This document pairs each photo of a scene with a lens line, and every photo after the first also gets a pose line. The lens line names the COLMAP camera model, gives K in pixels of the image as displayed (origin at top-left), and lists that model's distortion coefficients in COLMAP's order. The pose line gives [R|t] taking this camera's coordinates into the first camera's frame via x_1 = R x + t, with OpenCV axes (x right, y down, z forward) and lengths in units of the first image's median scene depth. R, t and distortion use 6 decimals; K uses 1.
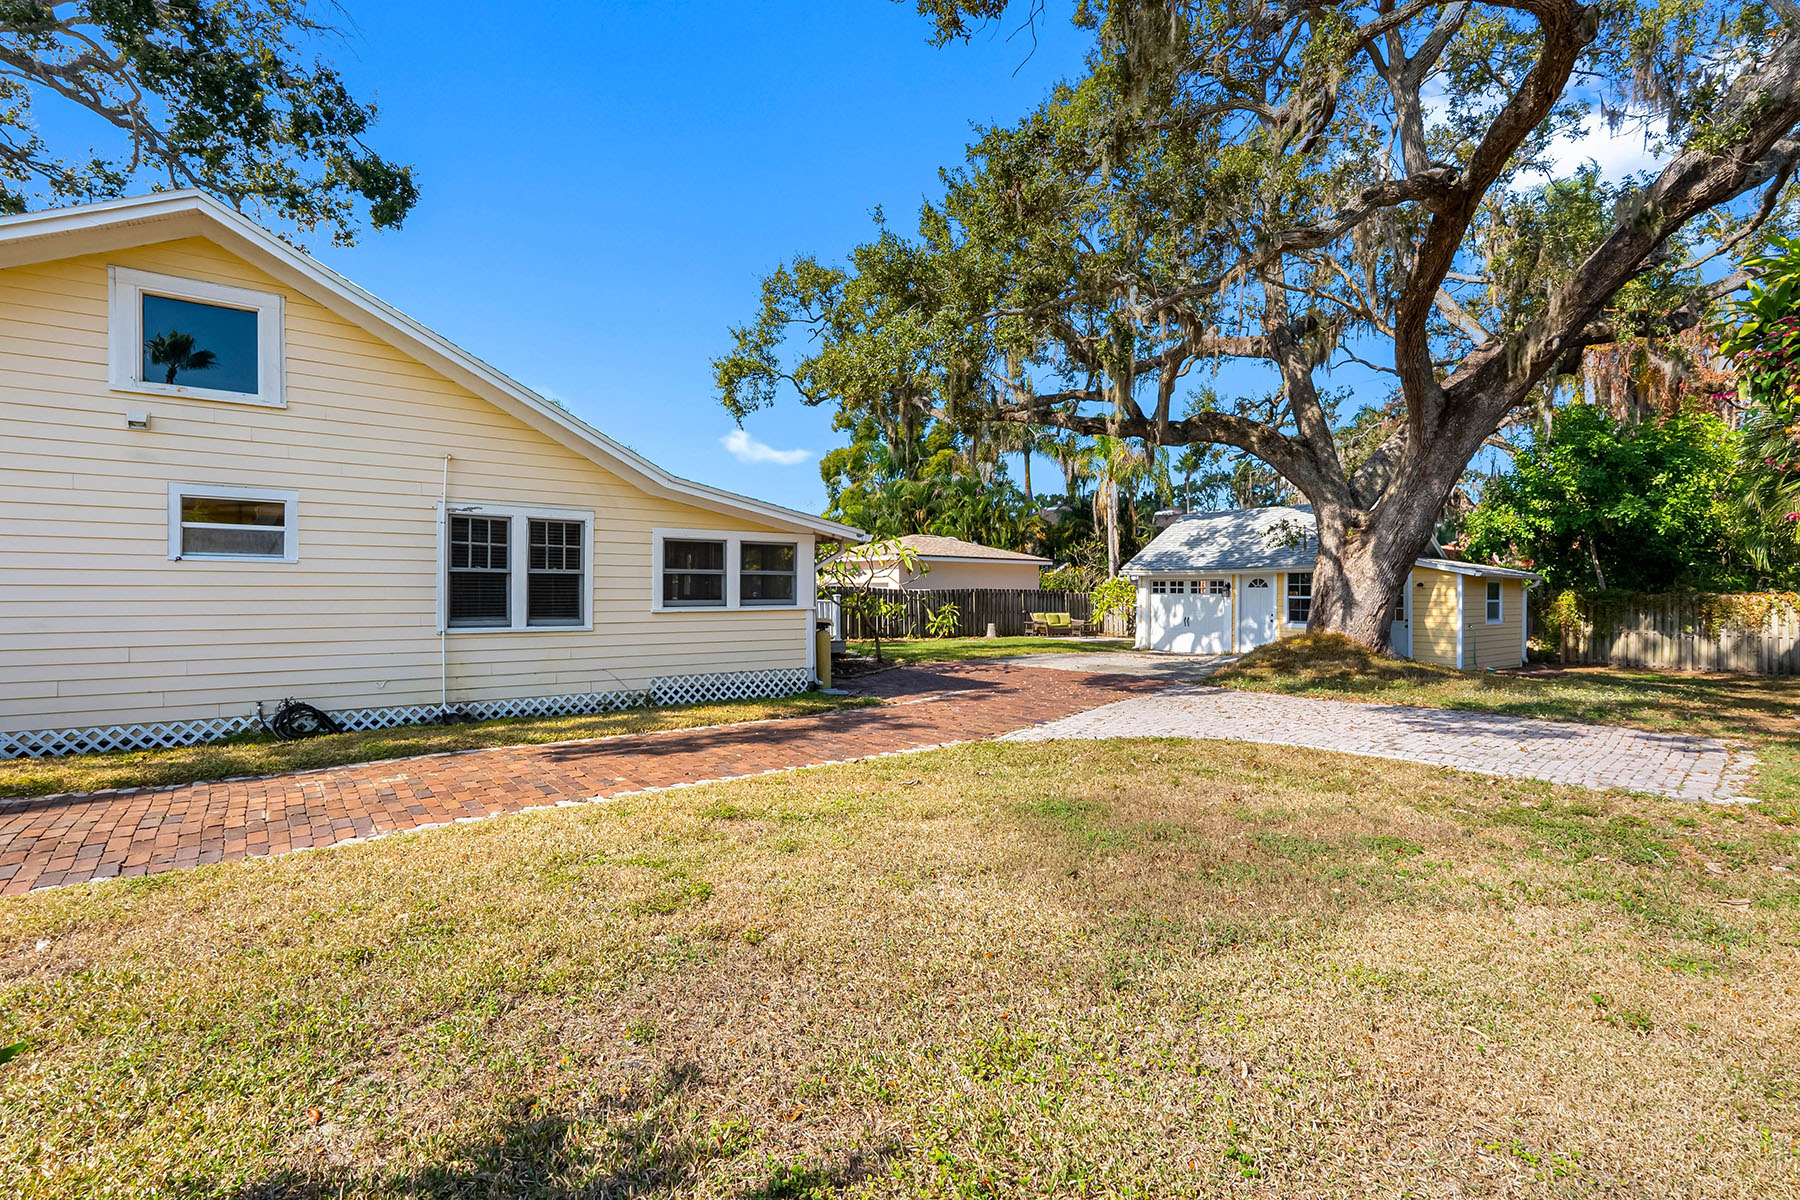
lens RADIAL K [[809.1, 0, 903.6], [0, 809.1, 589.3], [0, 0, 1]] dist [-0.004226, -0.000428]
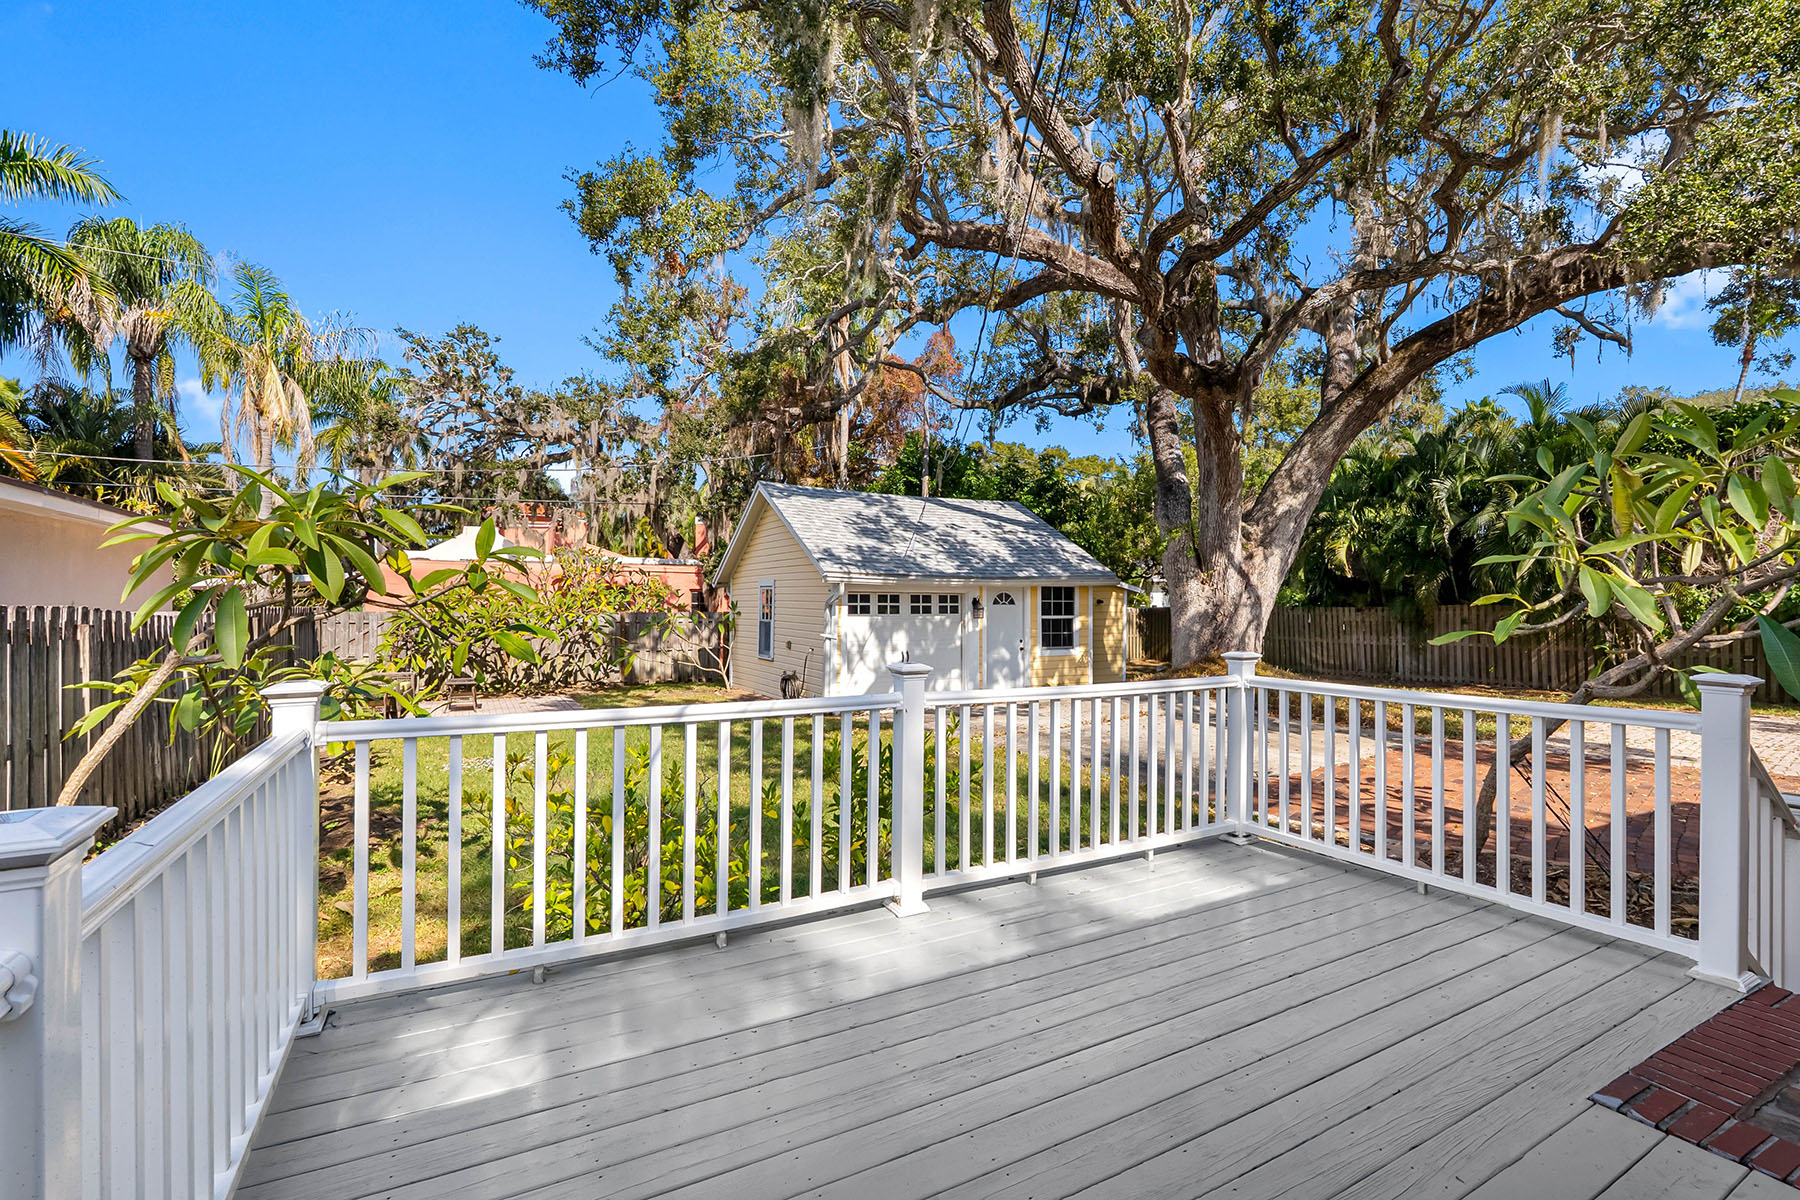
lens RADIAL K [[809.1, 0, 903.6], [0, 809.1, 589.3], [0, 0, 1]] dist [-0.004226, -0.000428]
pose [[0.136720, 0.014108, 0.990509, -0.298335], [-0.001413, 0.999900, -0.014046, -0.005499], [-0.990609, 0.000521, 0.136726, 0.950831]]
